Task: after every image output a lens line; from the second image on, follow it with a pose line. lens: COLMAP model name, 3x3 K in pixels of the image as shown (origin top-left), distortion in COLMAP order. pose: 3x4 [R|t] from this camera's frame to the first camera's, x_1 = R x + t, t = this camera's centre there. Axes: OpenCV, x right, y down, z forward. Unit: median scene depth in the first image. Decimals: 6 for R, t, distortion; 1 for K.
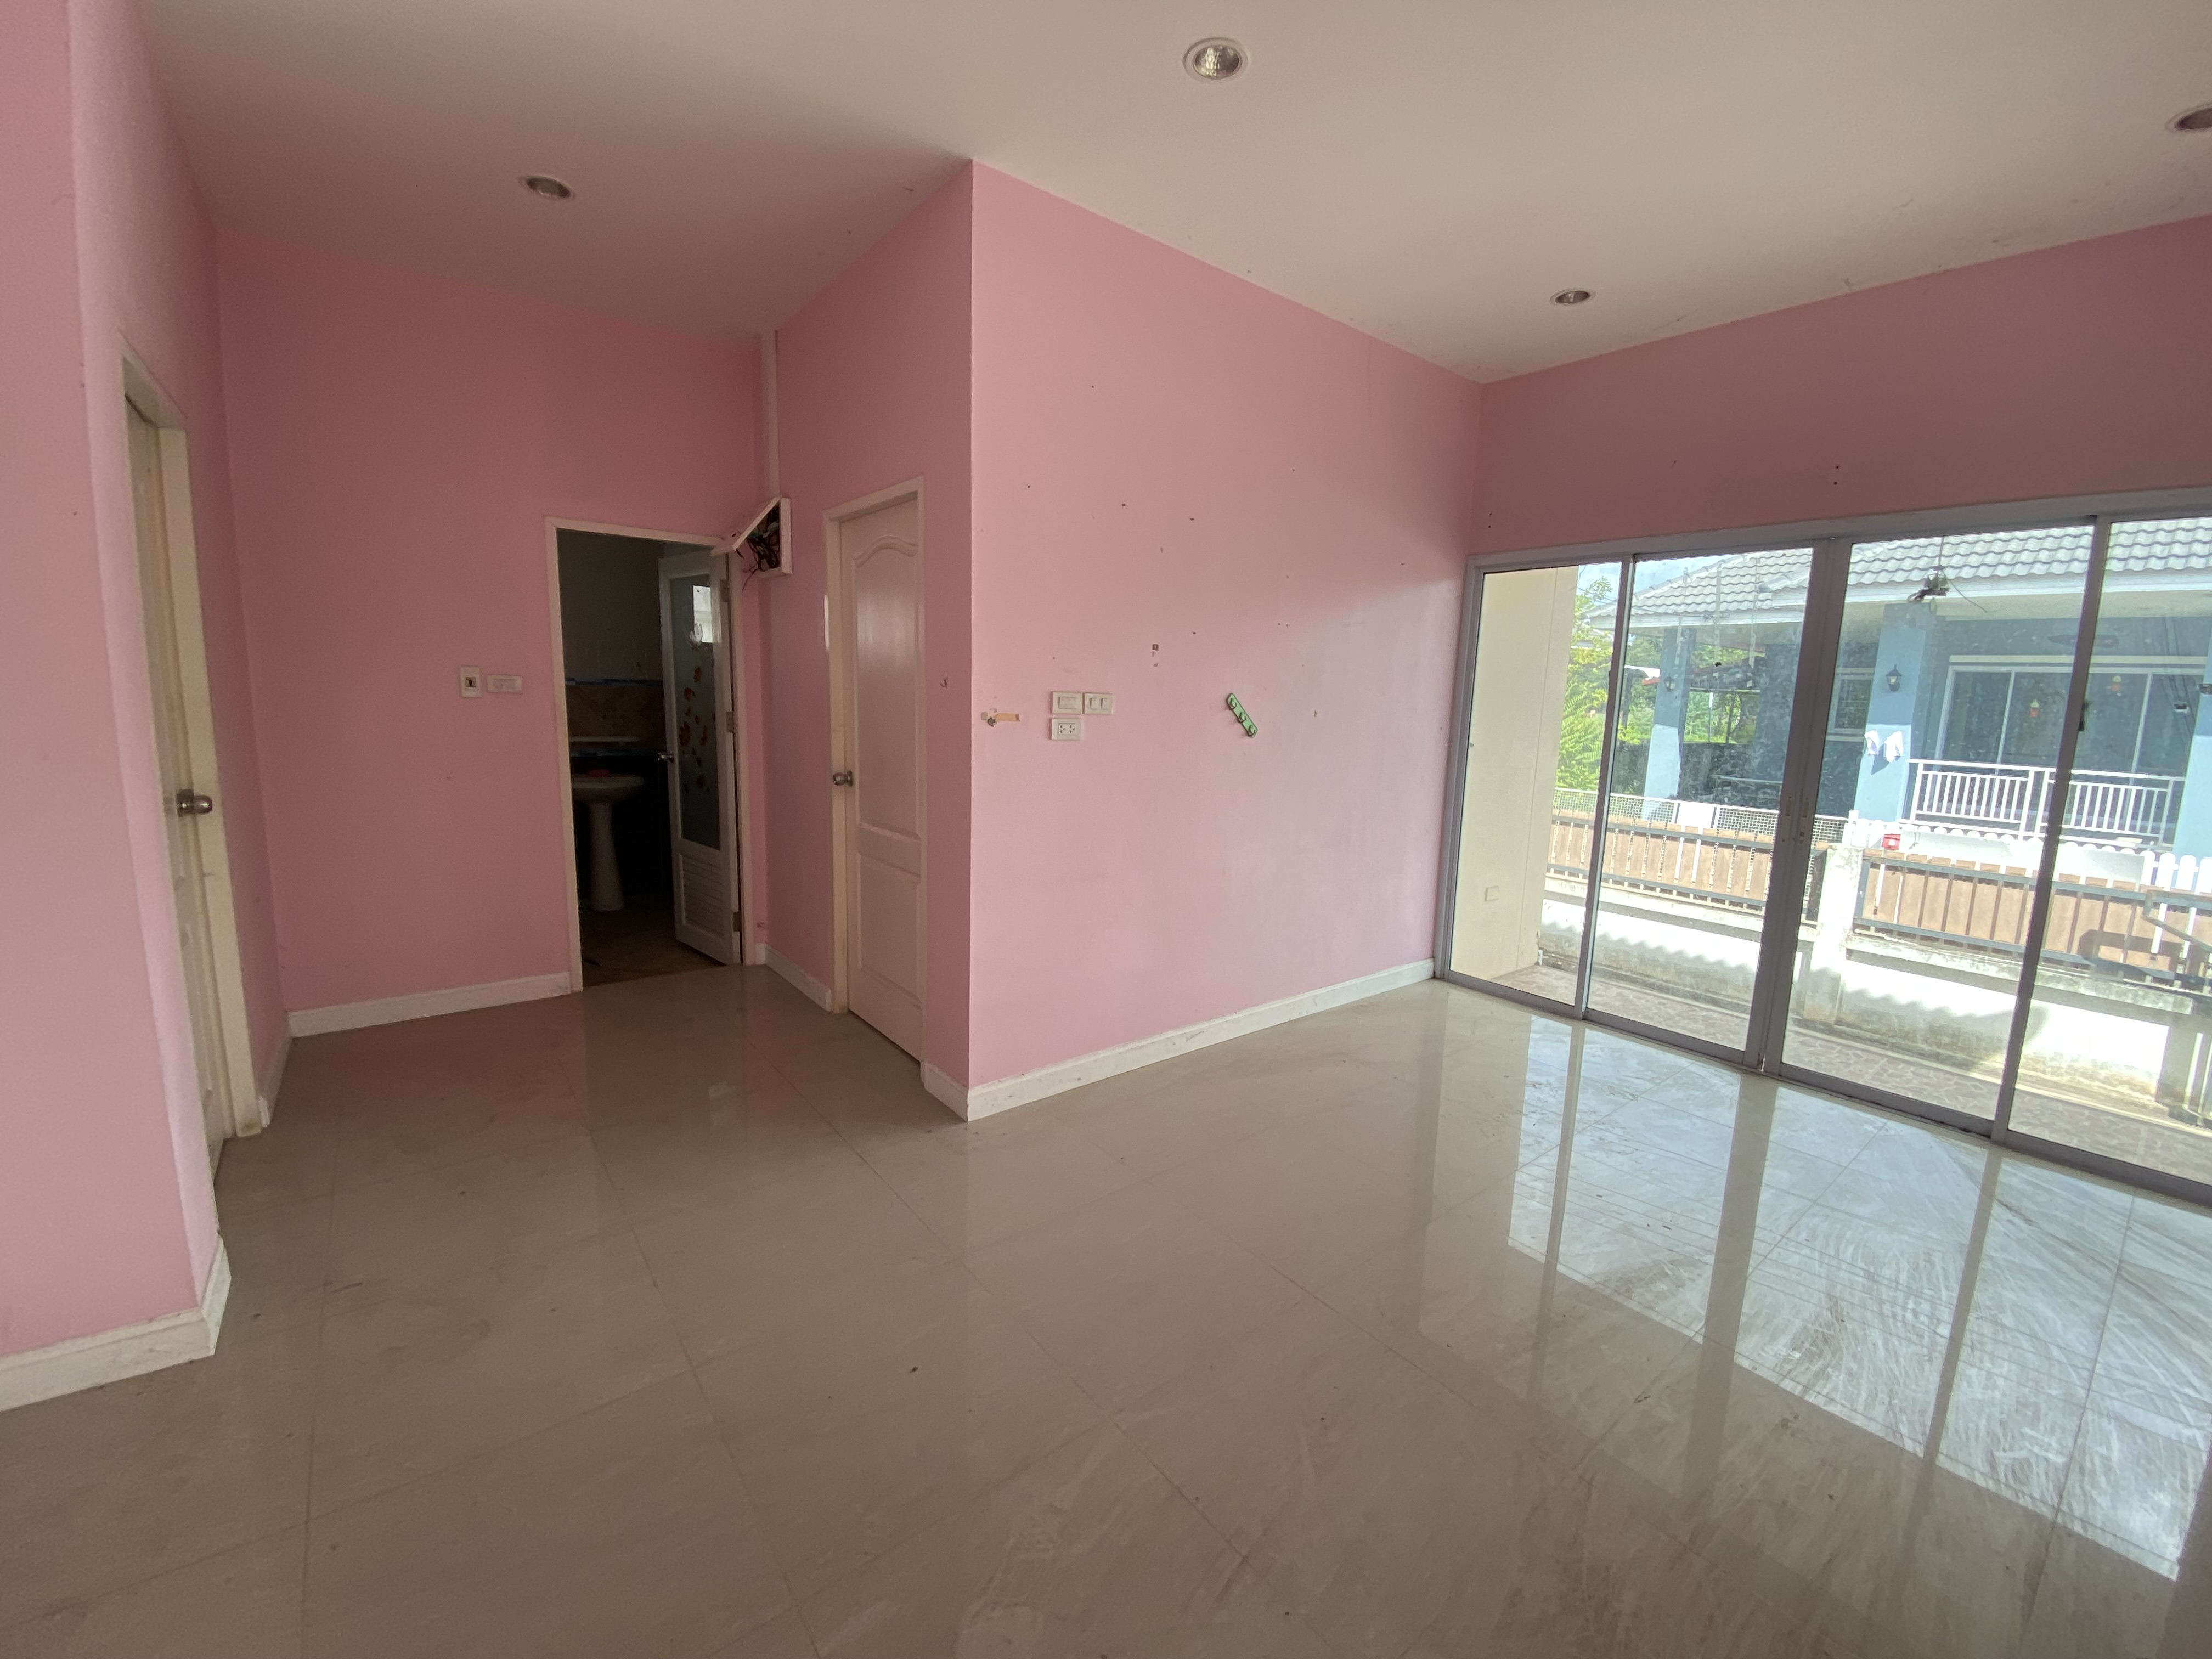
lens RADIAL K [[891.5, 0, 1105.3], [0, 891.5, 824.6], [0, 0, 1]] dist [0.000180, 0.000004]
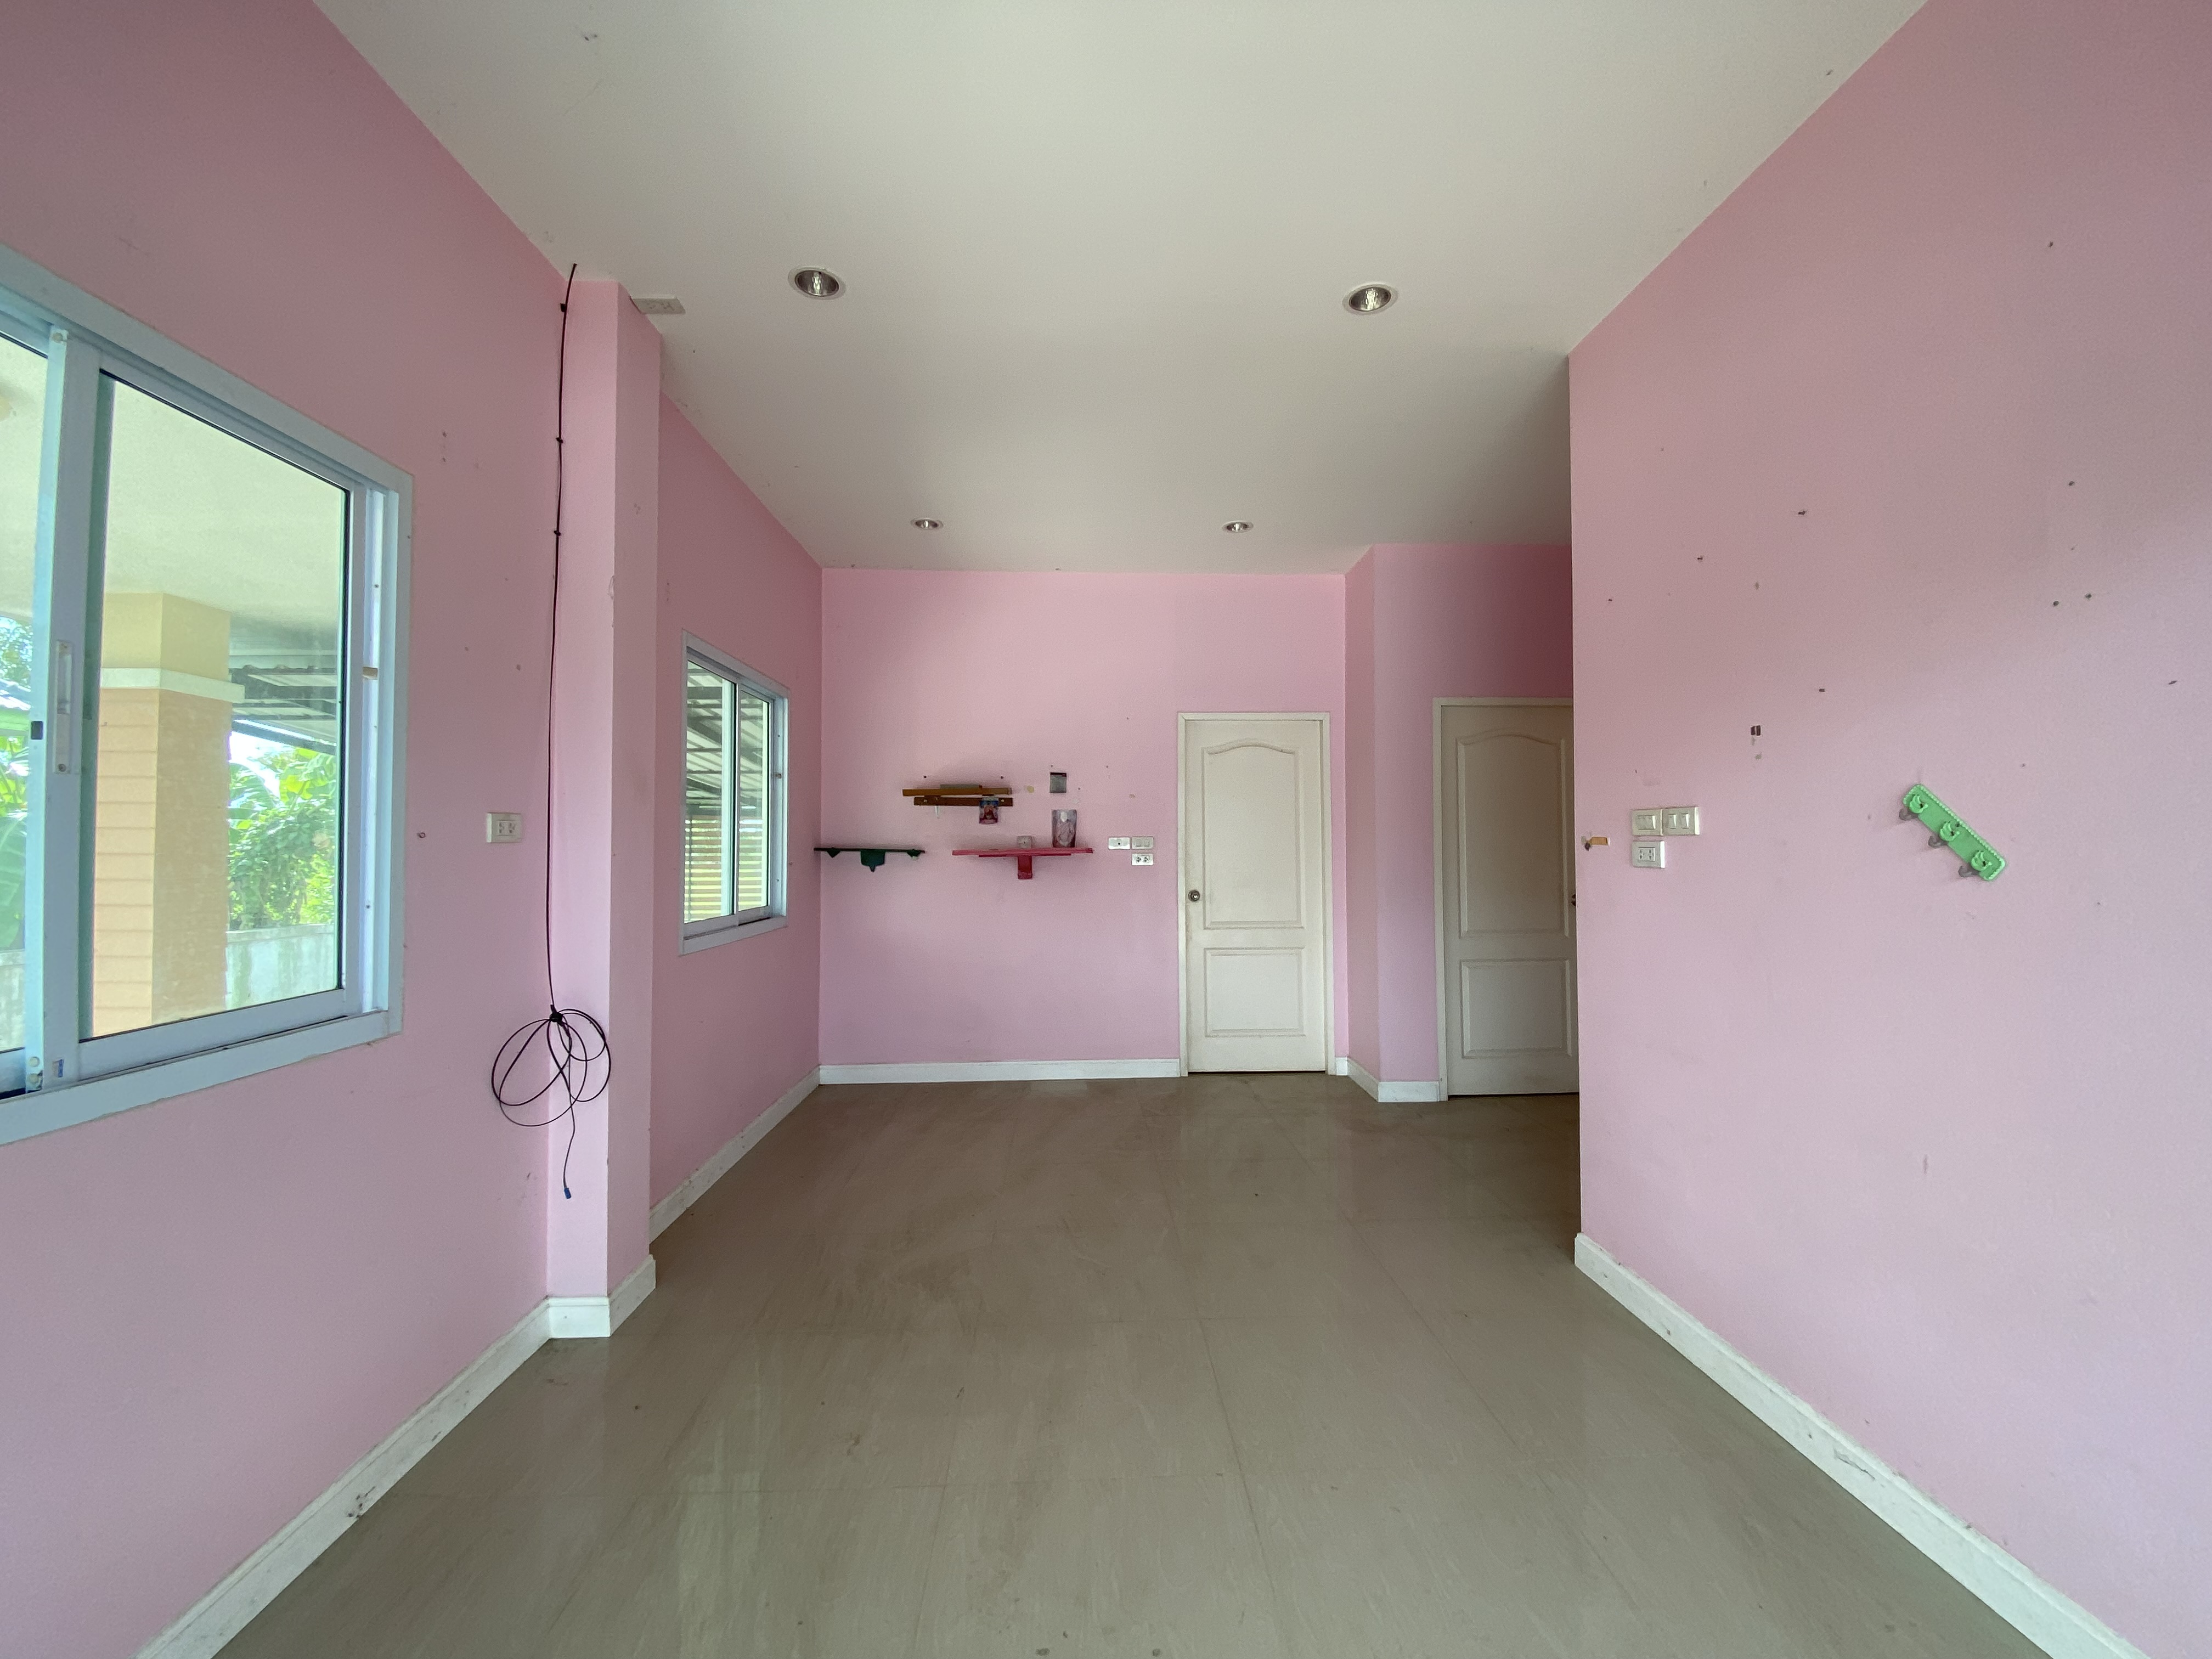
lens RADIAL K [[891.5, 0, 1106.2], [0, 891.5, 826.5], [0, 0, 1]] dist [0.000180, 0.000004]
pose [[-0.589833, -0.042177, -0.806423, 0.955039], [-0.129102, 0.990715, 0.042612, -0.109992], [0.797139, 0.129245, -0.589801, 1.144921]]
